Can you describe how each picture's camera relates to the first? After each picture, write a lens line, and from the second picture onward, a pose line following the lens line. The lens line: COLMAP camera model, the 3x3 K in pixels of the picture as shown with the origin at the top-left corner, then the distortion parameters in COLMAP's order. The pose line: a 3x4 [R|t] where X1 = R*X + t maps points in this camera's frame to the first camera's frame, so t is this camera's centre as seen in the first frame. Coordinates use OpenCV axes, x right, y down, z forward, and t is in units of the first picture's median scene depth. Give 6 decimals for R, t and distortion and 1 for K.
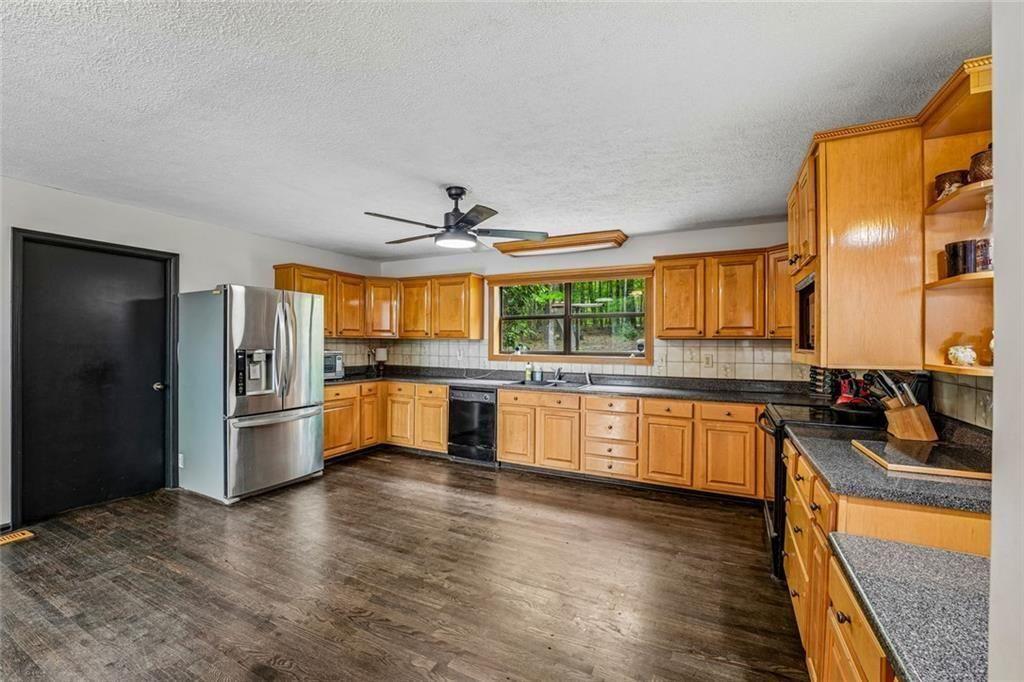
lens RADIAL K [[418.4, 0, 515.1], [0, 418.4, 342.1], [0, 0, 1]] dist [-0.027826, 0.003821]
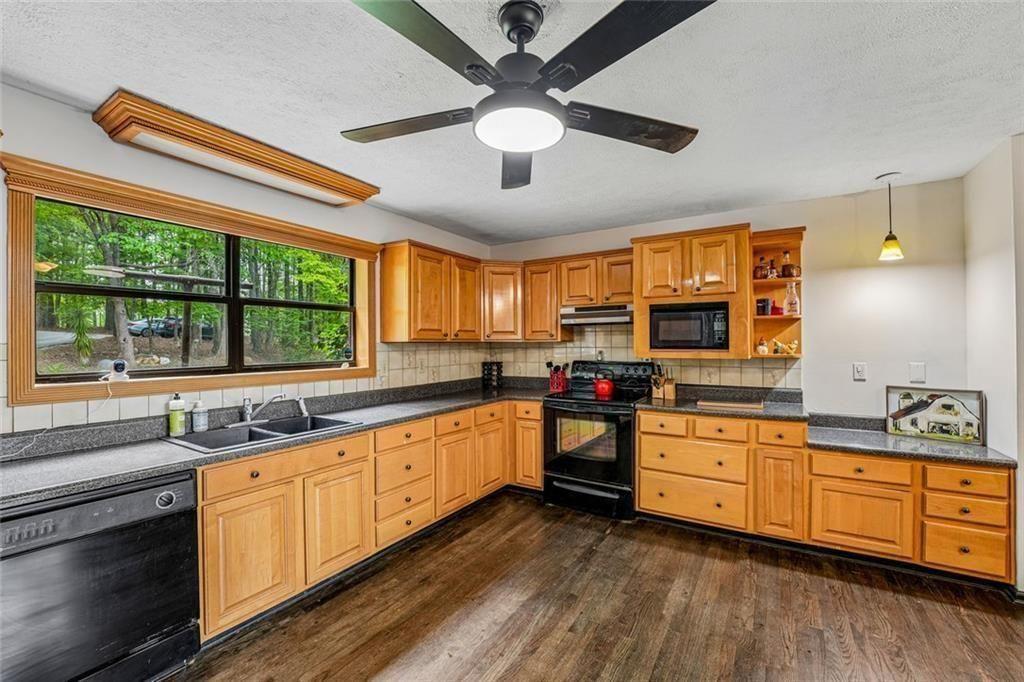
lens RADIAL K [[418.4, 0, 510.2], [0, 418.4, 340.8], [0, 0, 1]] dist [-0.027826, 0.003821]
pose [[0.113158, 0.000924, 0.993577, -0.449476], [0.006316, 0.999979, -0.001649, -0.007523], [-0.993557, 0.006462, 0.113150, 0.735095]]
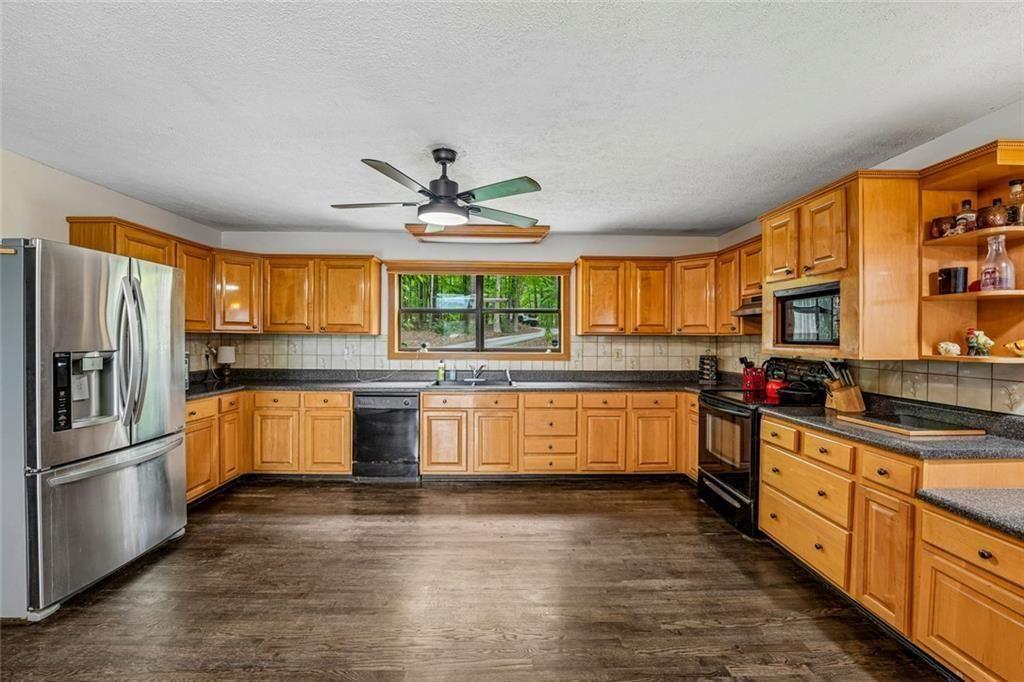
lens RADIAL K [[418.4, 0, 513.6], [0, 418.4, 338.9], [0, 0, 1]] dist [-0.027826, 0.003821]
pose [[0.884528, -0.002435, 0.466481, -0.309929], [0.000362, 0.999990, 0.004535, -0.002670], [-0.466487, -0.003842, 0.884520, 0.159810]]
